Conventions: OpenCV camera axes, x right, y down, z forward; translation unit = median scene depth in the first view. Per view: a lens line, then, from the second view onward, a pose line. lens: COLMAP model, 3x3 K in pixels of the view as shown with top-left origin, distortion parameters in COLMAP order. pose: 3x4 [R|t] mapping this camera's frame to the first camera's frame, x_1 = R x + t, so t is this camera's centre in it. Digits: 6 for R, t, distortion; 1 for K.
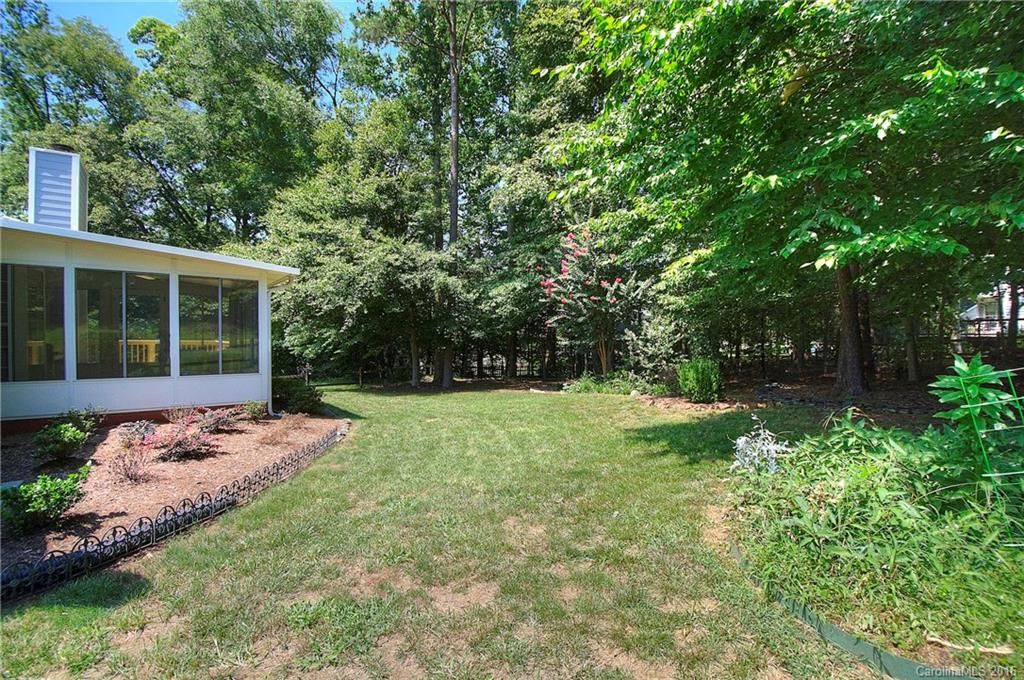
lens RADIAL K [[465.0, 0, 518.6], [0, 465.0, 344.1], [0, 0, 1]] dist [0.020232, 0.000236]
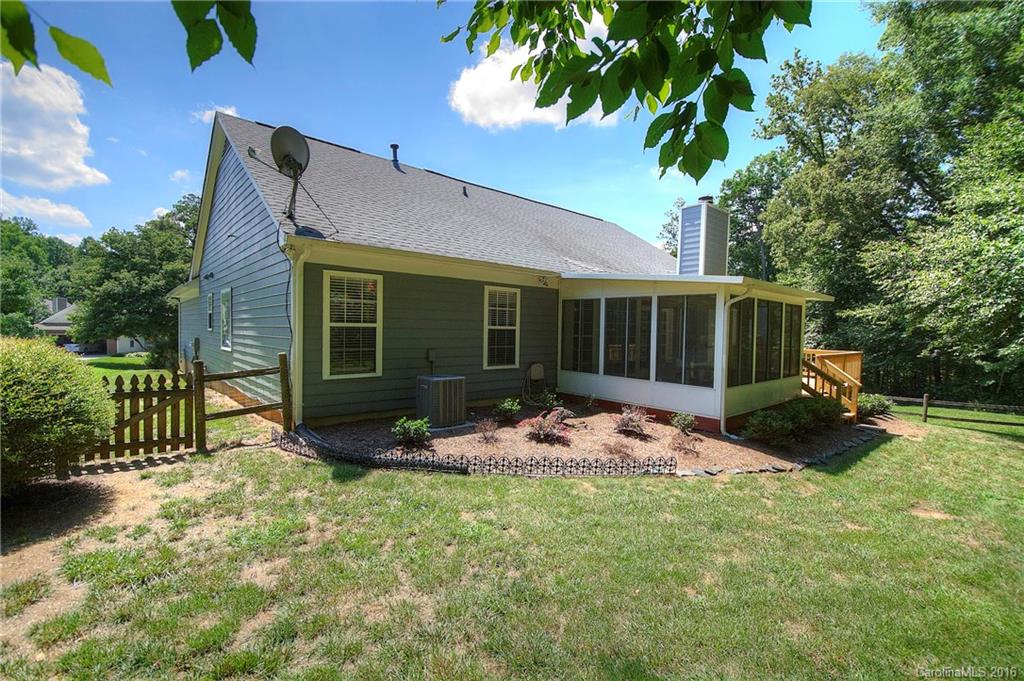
lens RADIAL K [[465.0, 0, 518.6], [0, 465.0, 344.6], [0, 0, 1]] dist [0.020232, 0.000236]
pose [[0.014055, 0.024834, -0.999593, 0.490766], [-0.030099, 0.999249, 0.024402, -0.045840], [0.999448, 0.029744, 0.014792, 0.732113]]
